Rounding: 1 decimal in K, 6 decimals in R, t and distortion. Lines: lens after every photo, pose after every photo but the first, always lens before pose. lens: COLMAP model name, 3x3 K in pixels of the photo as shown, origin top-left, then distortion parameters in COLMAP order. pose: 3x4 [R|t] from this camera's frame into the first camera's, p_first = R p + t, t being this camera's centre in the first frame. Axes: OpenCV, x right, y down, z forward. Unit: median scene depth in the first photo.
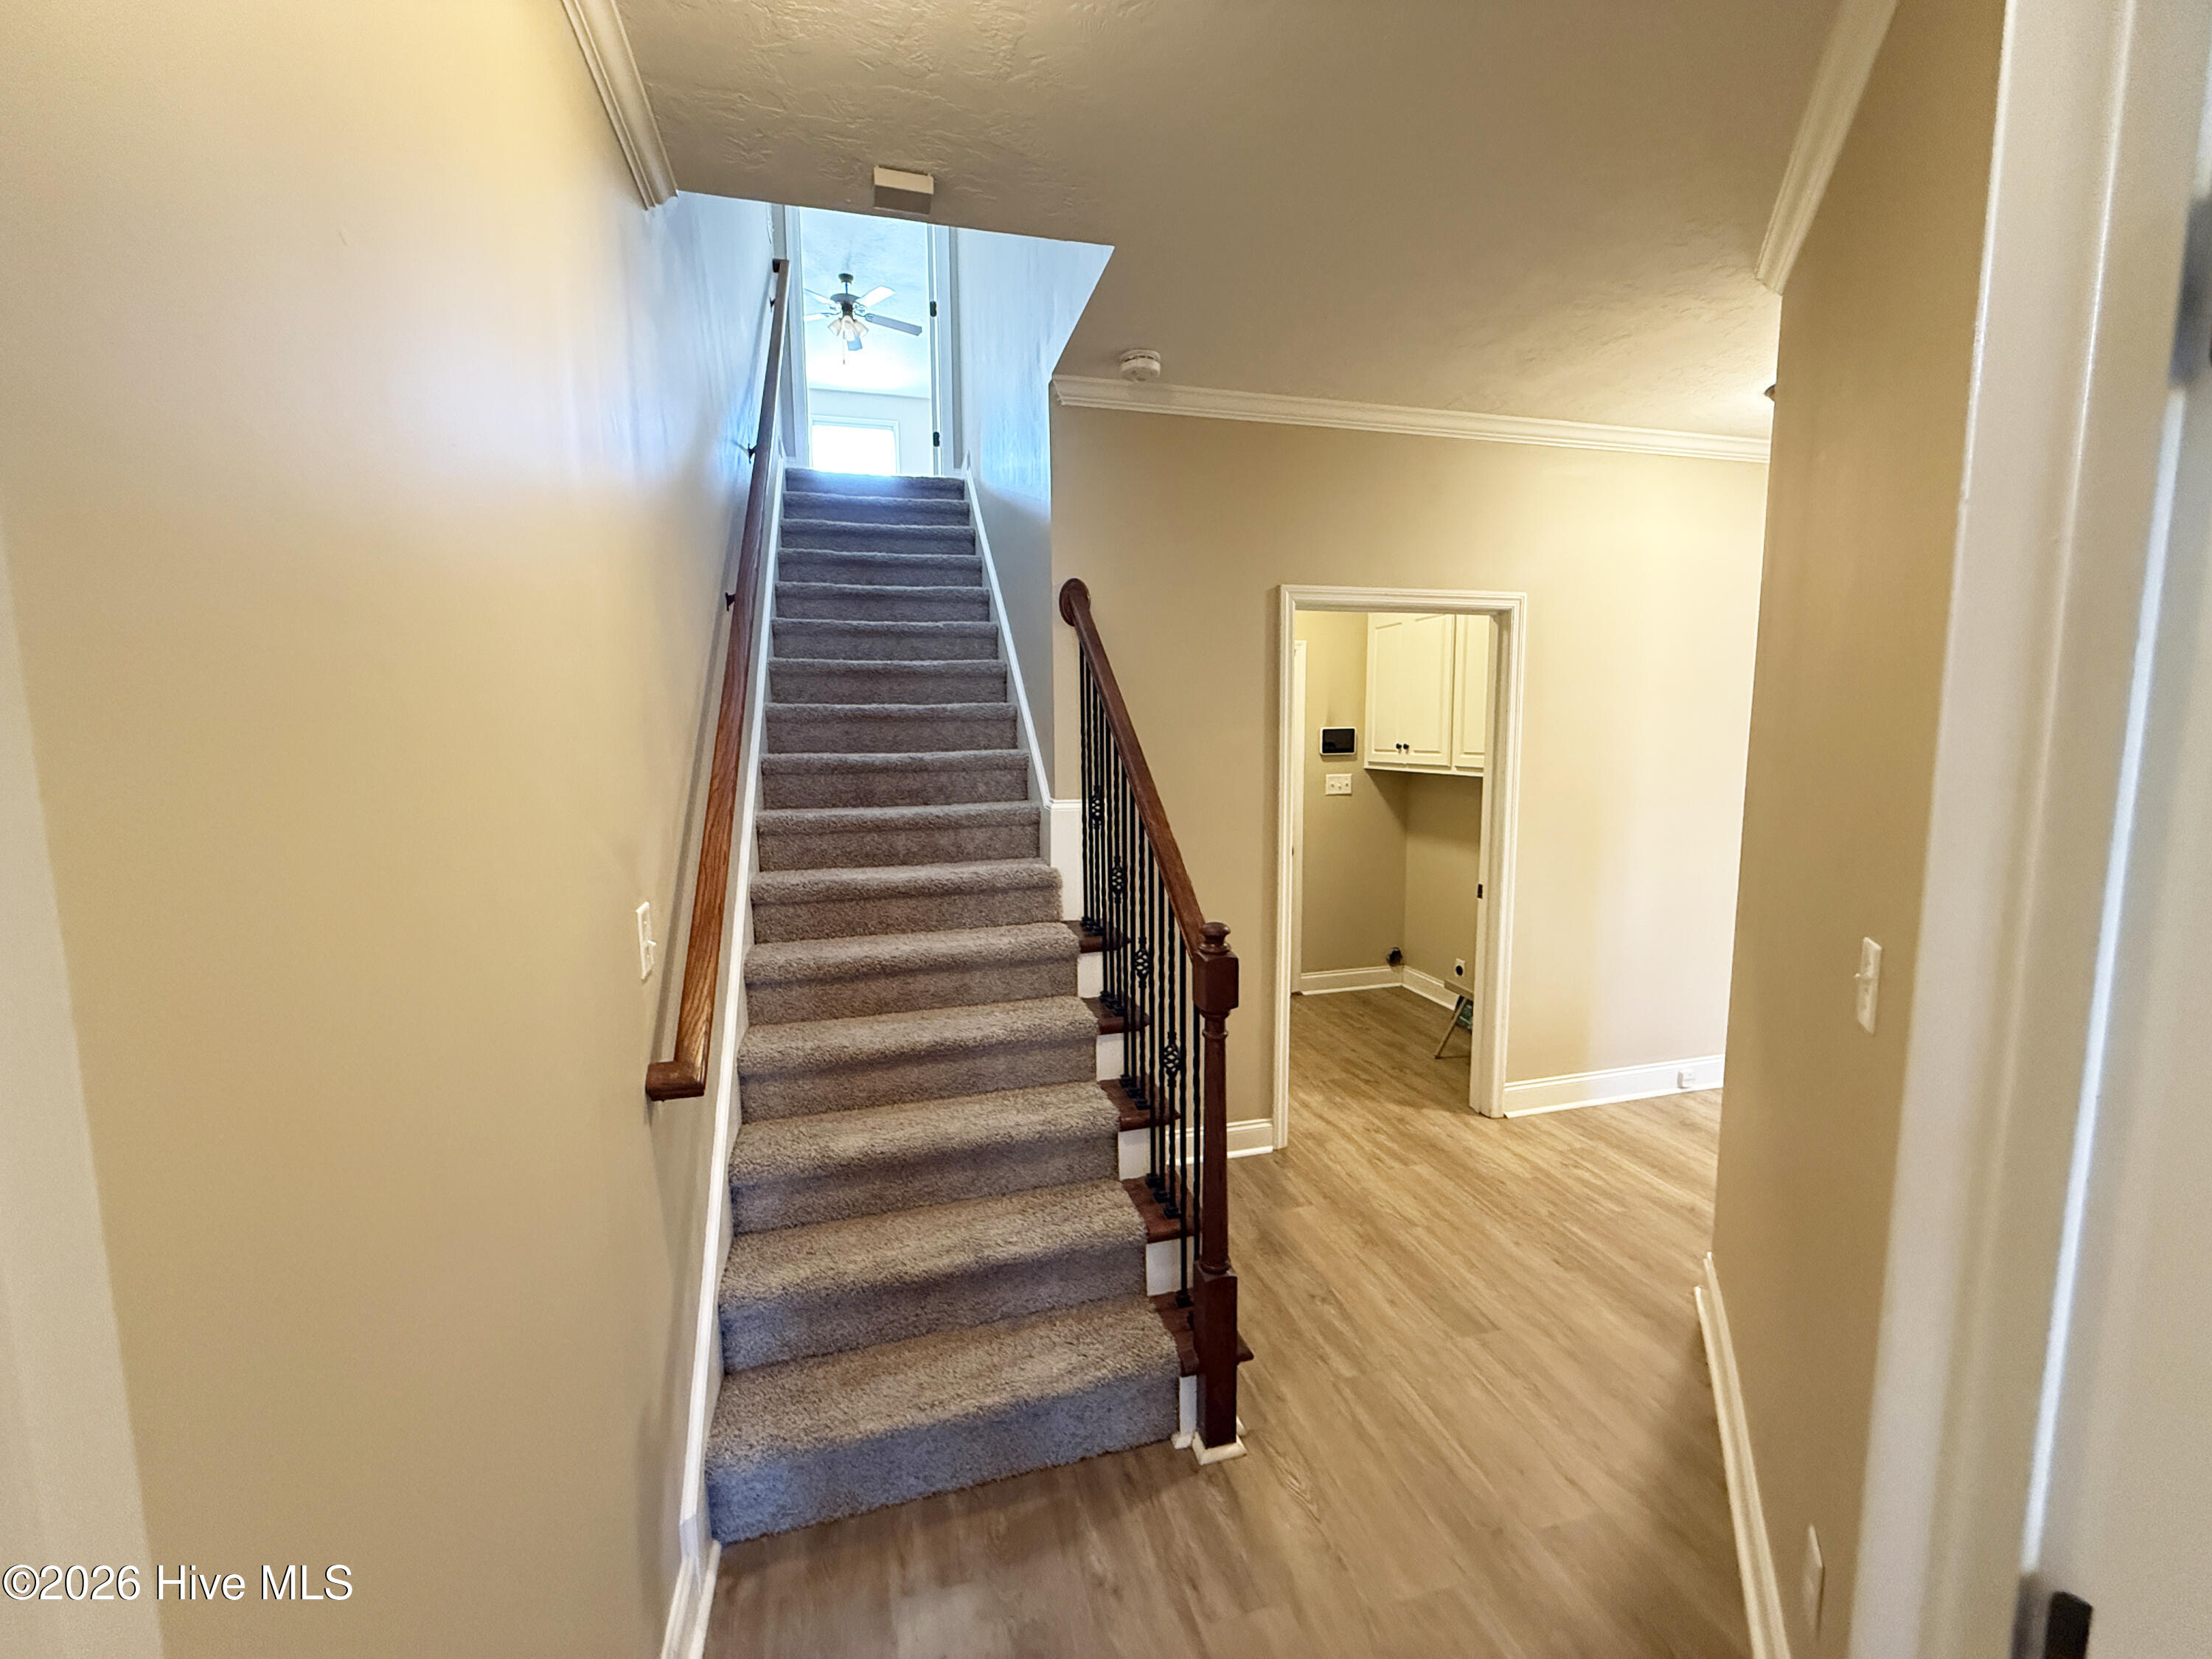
lens RADIAL K [[887.9, 0, 1102.1], [0, 887.9, 827.9], [0, 0, 1]] dist [-0.000109, 0.000006]
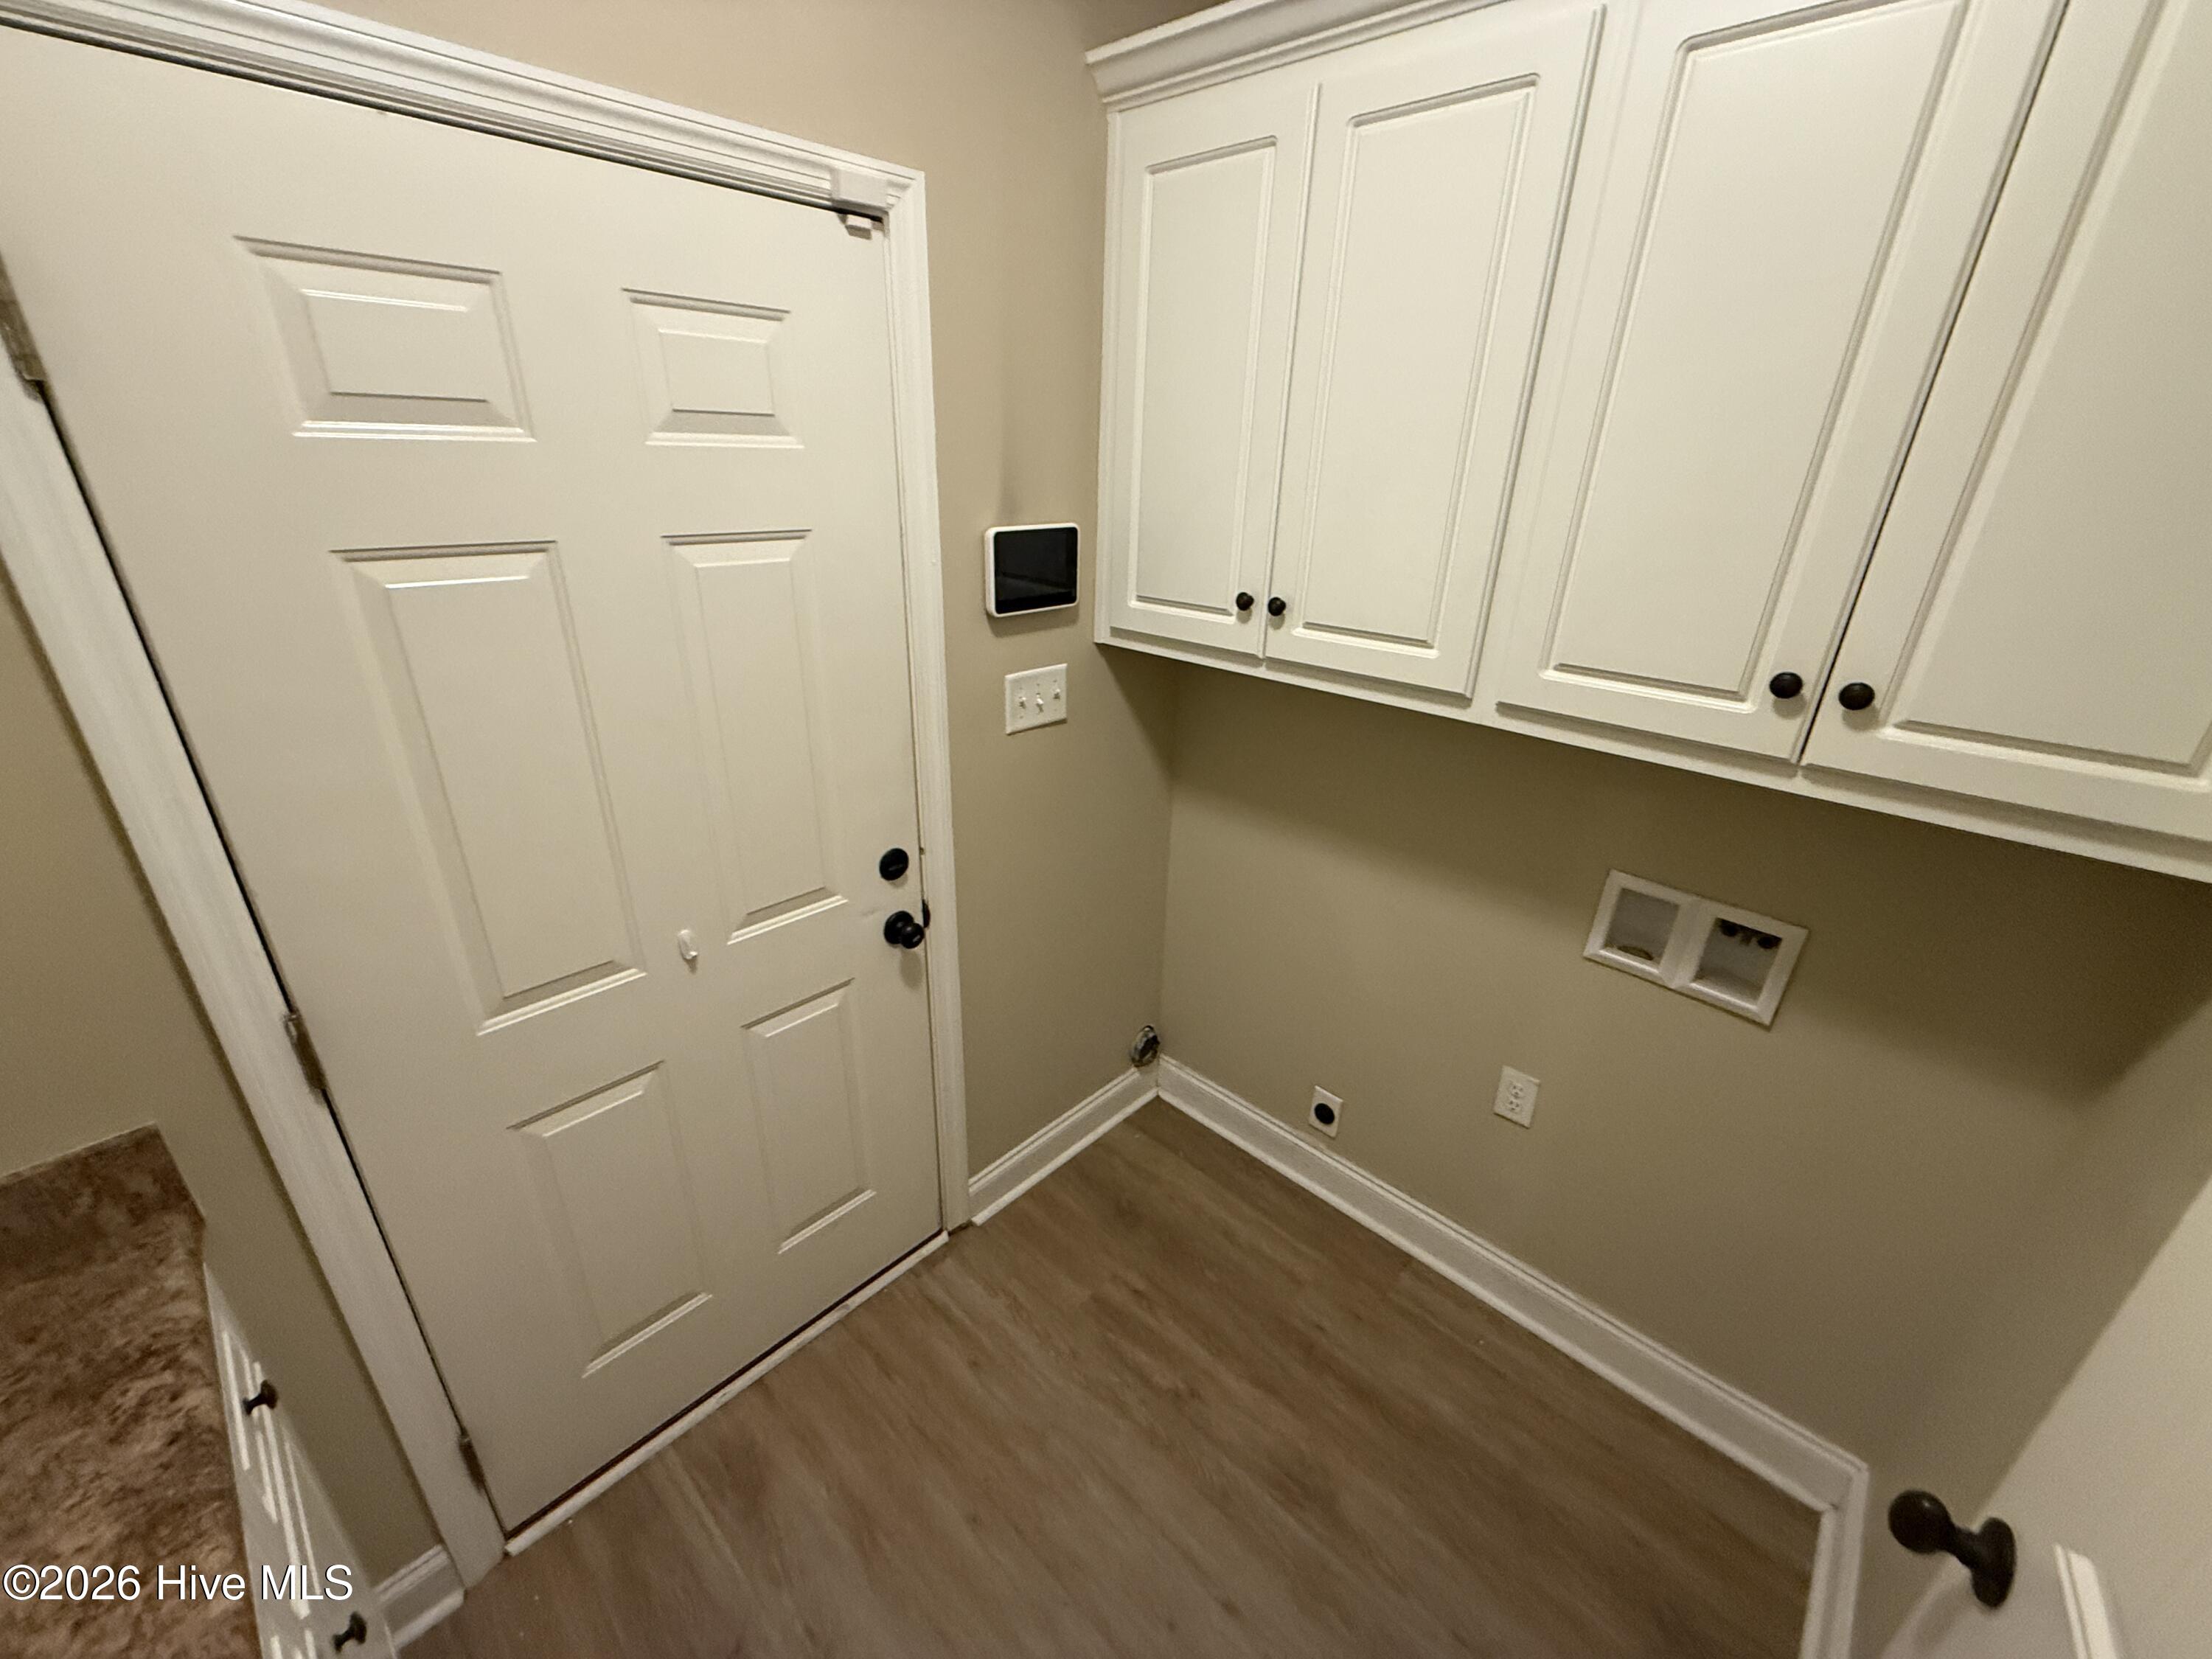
lens RADIAL K [[887.9, 0, 1107.3], [0, 887.9, 834.9], [0, 0, 1]] dist [-0.000109, 0.000006]
pose [[0.852340, -0.174939, 0.492861, 0.111690], [0.022747, 0.953905, 0.299247, -0.101655], [-0.522493, -0.243849, 0.817031, 0.696687]]
